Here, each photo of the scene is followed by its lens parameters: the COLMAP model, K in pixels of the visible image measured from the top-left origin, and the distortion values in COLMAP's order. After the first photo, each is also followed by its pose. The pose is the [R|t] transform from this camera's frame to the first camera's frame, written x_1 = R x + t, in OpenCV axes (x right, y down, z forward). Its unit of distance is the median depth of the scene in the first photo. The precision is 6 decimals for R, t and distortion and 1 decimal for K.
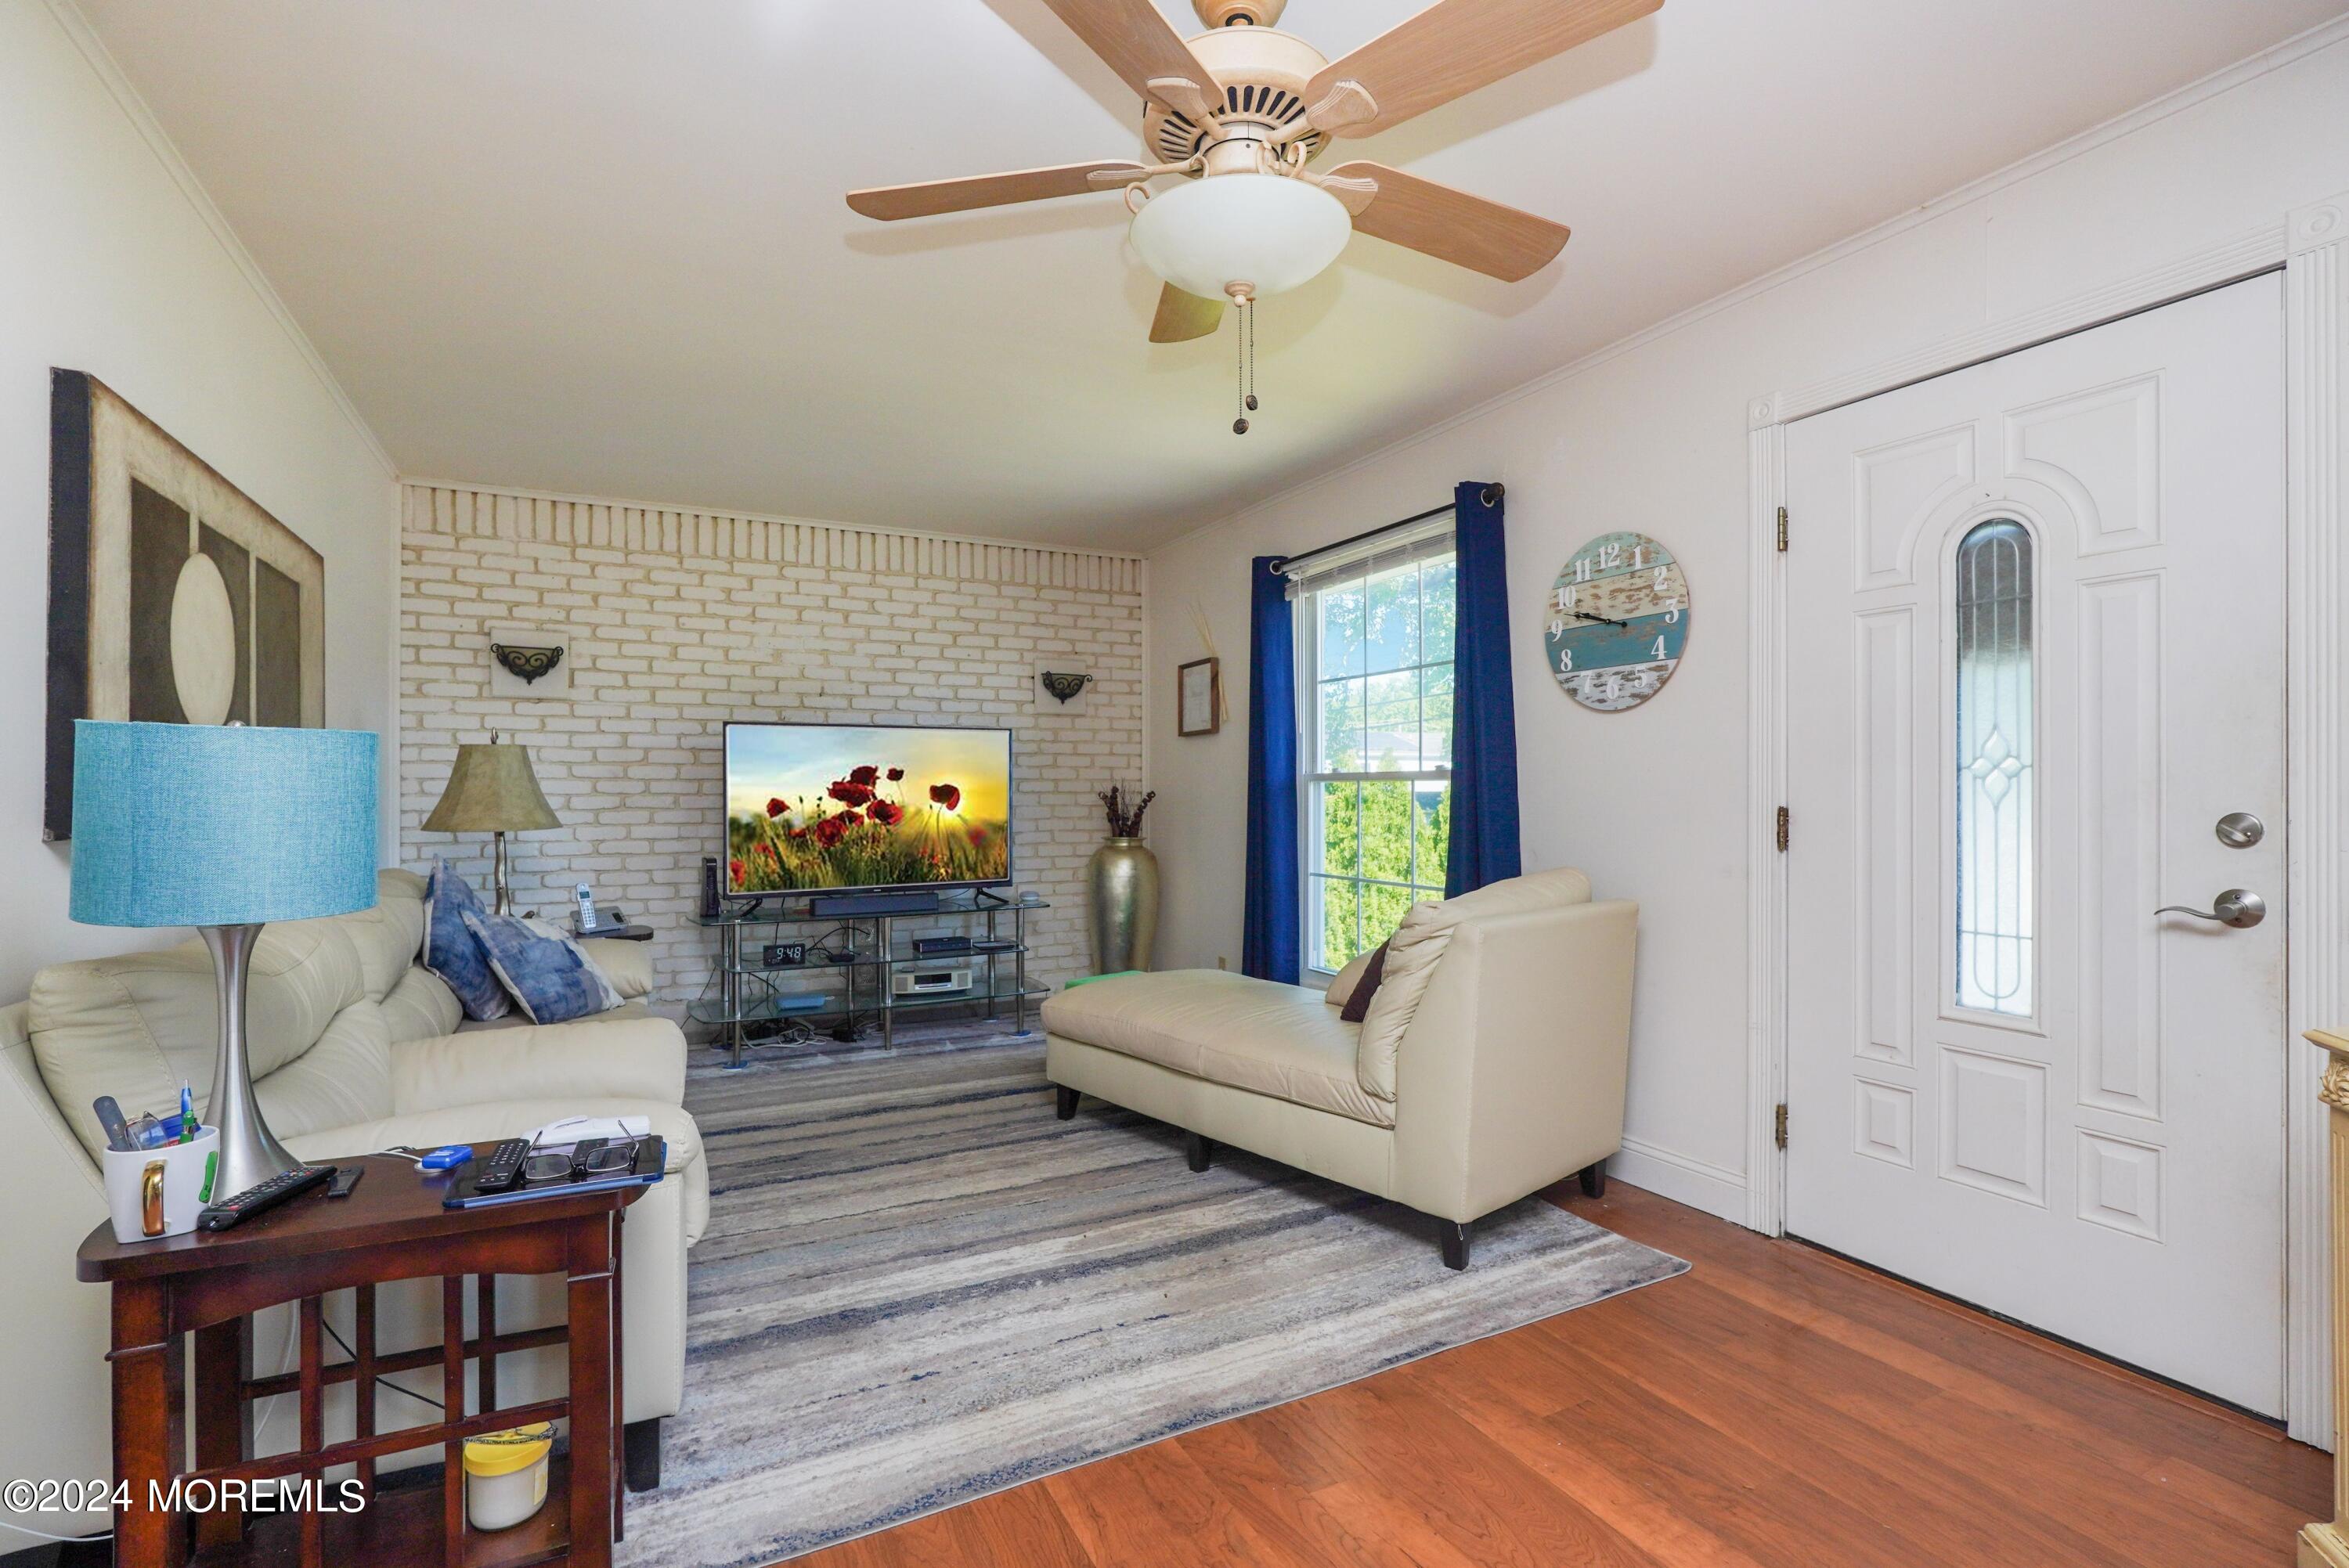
lens RADIAL K [[1084.7, 0, 1174.5], [0, 1084.7, 784.0], [0, 0, 1]] dist [-0.010192, 0.001375]
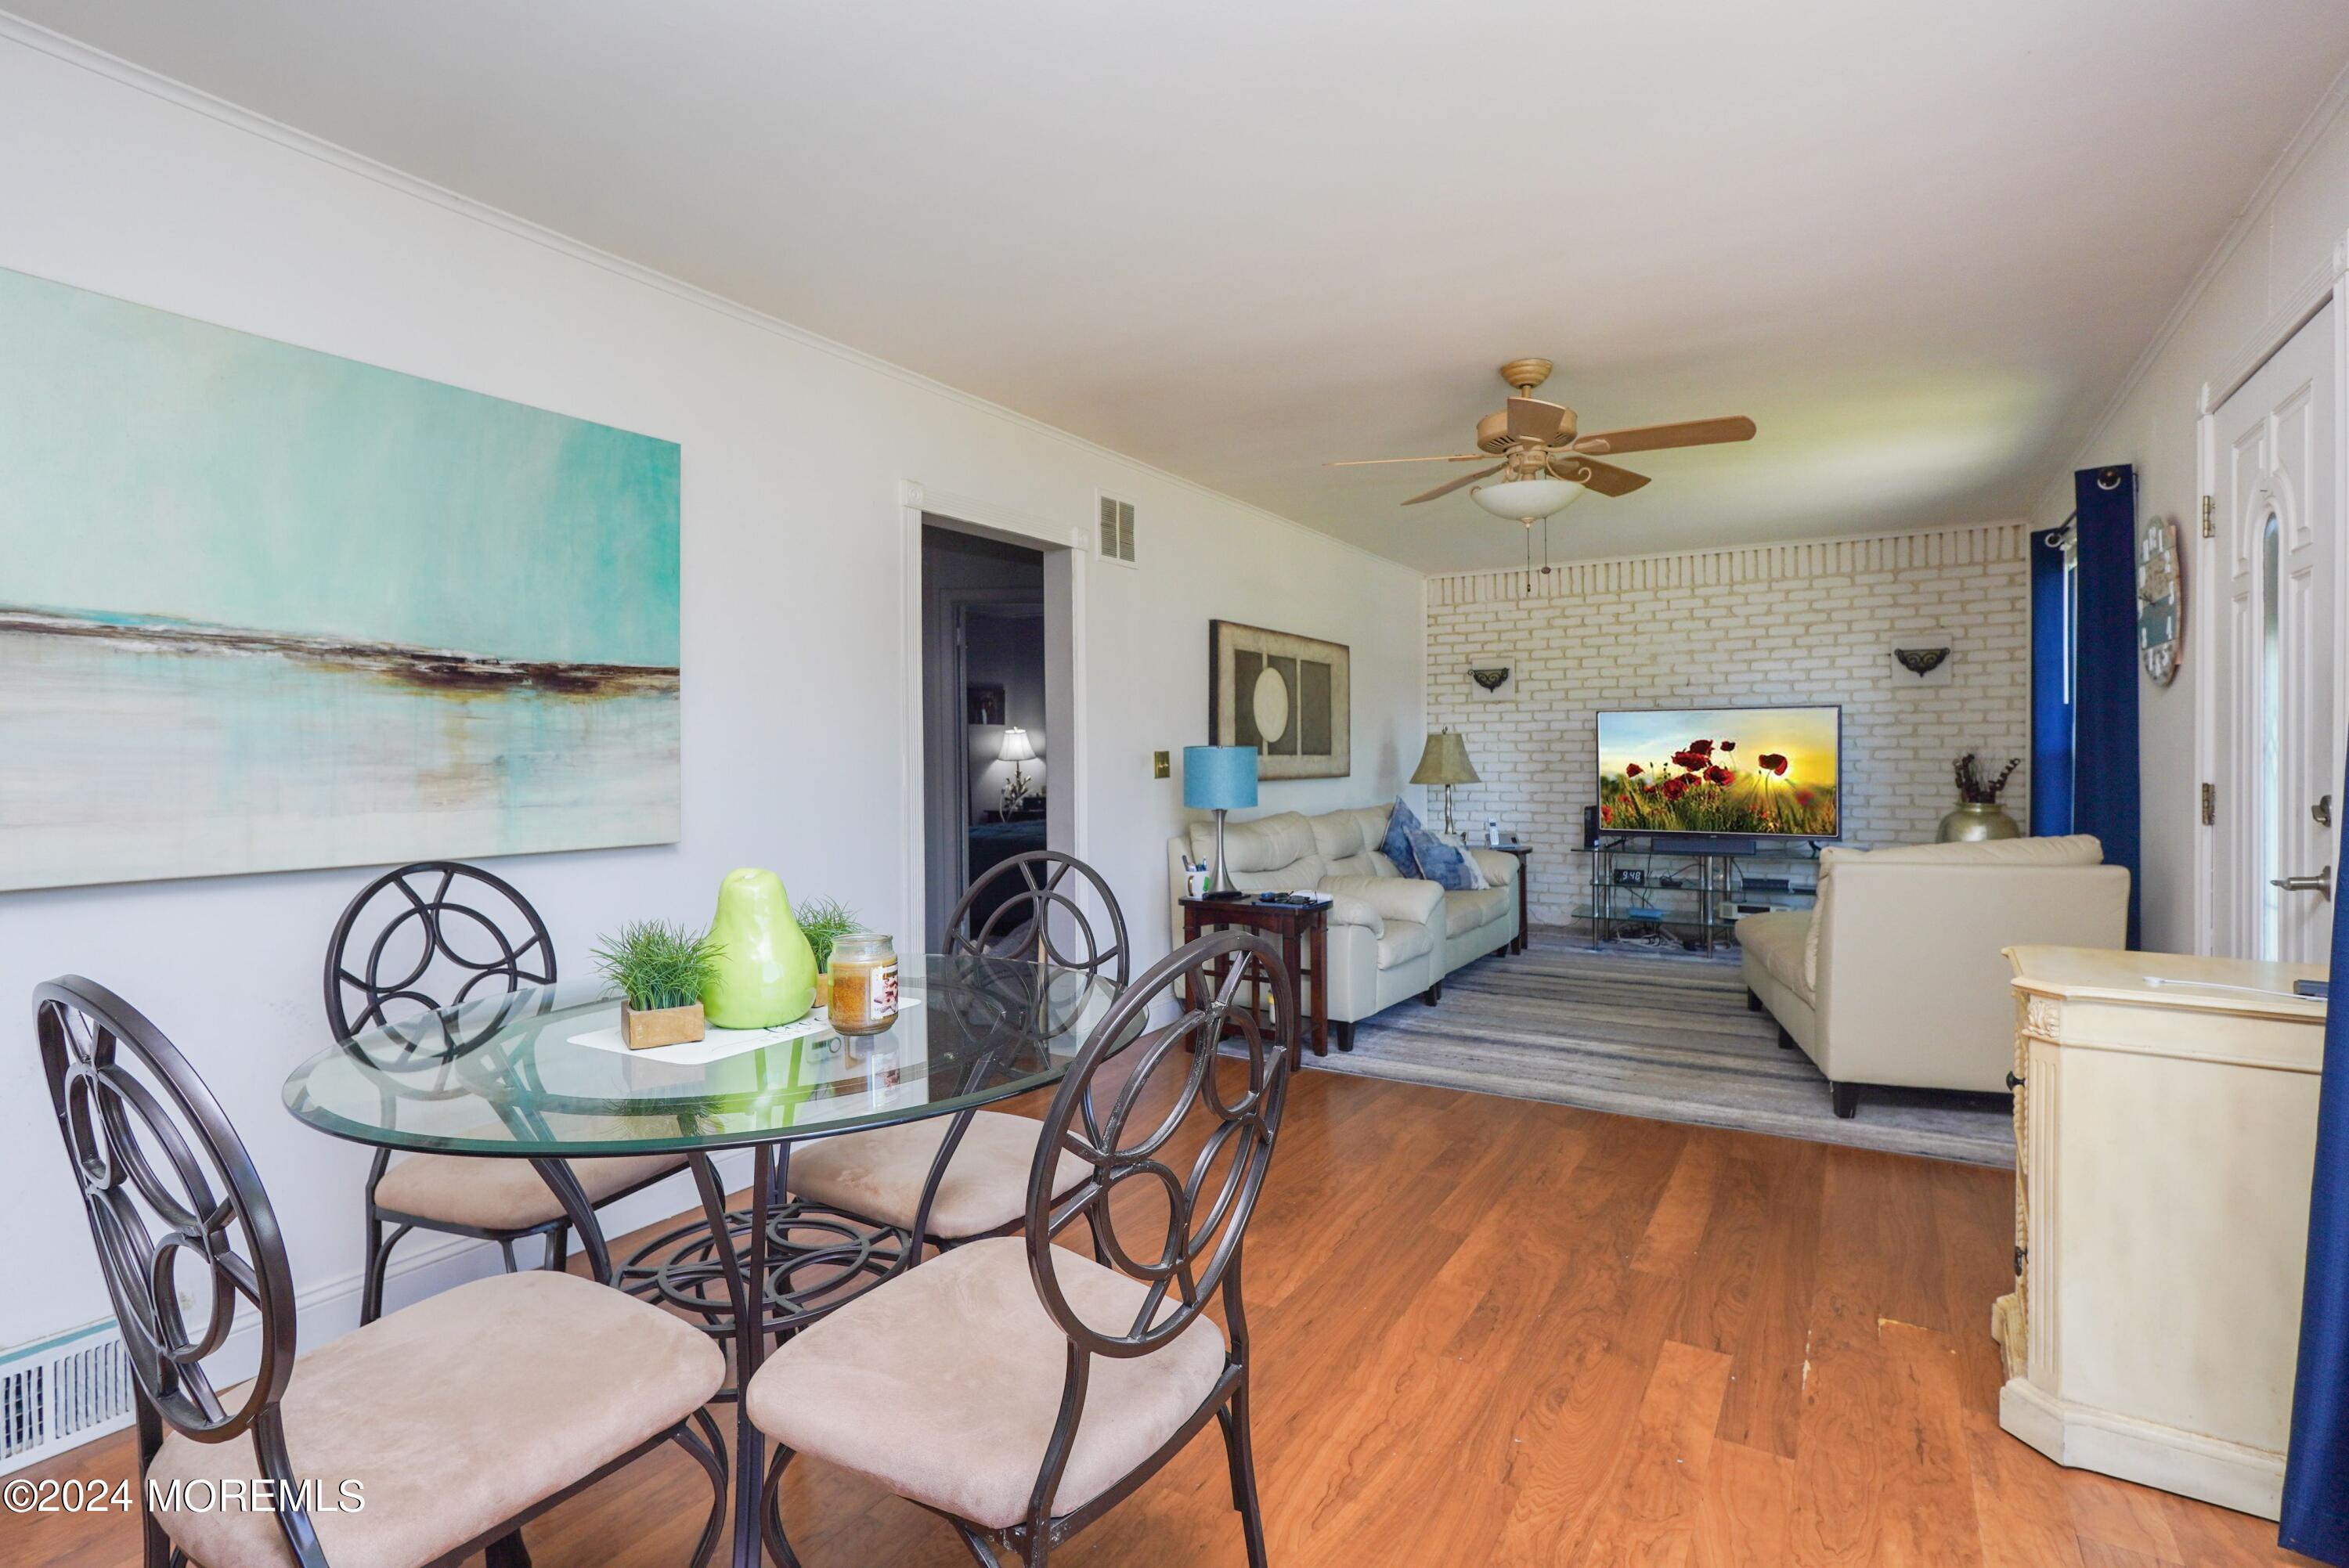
lens RADIAL K [[1124.2, 0, 1204.8], [0, 1124.2, 772.2], [0, 0, 1]] dist [-0.000320, 0.000320]
pose [[0.532502, 0.011393, -0.846352, 0.551285], [0.012291, 0.999700, 0.021191, -0.014751], [0.846339, -0.021686, 0.532202, -0.228002]]
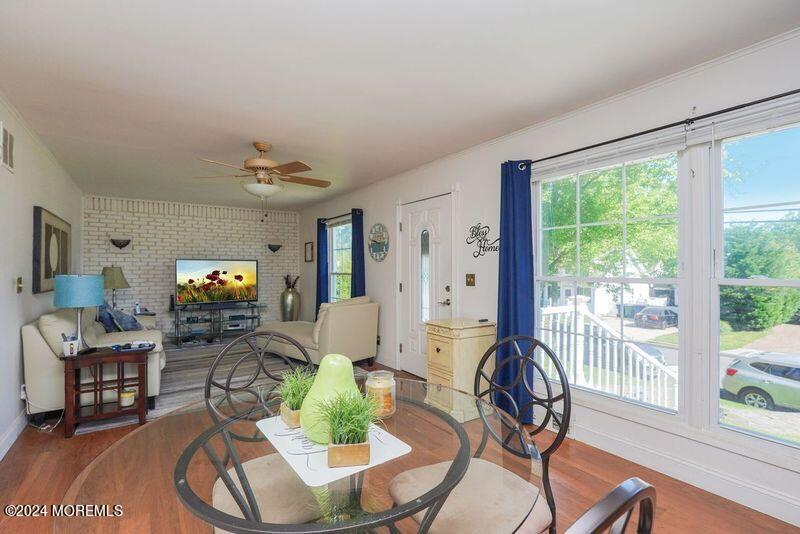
lens RADIAL K [[369.4, 0, 400.0], [0, 369.4, 267.0], [0, 0, 1]] dist [-0.010192, 0.001375]
pose [[0.991412, 0.000834, 0.130776, 0.193015], [-0.000745, 0.999999, -0.000728, -0.029108], [-0.130776, 0.000624, 0.991412, -0.381959]]
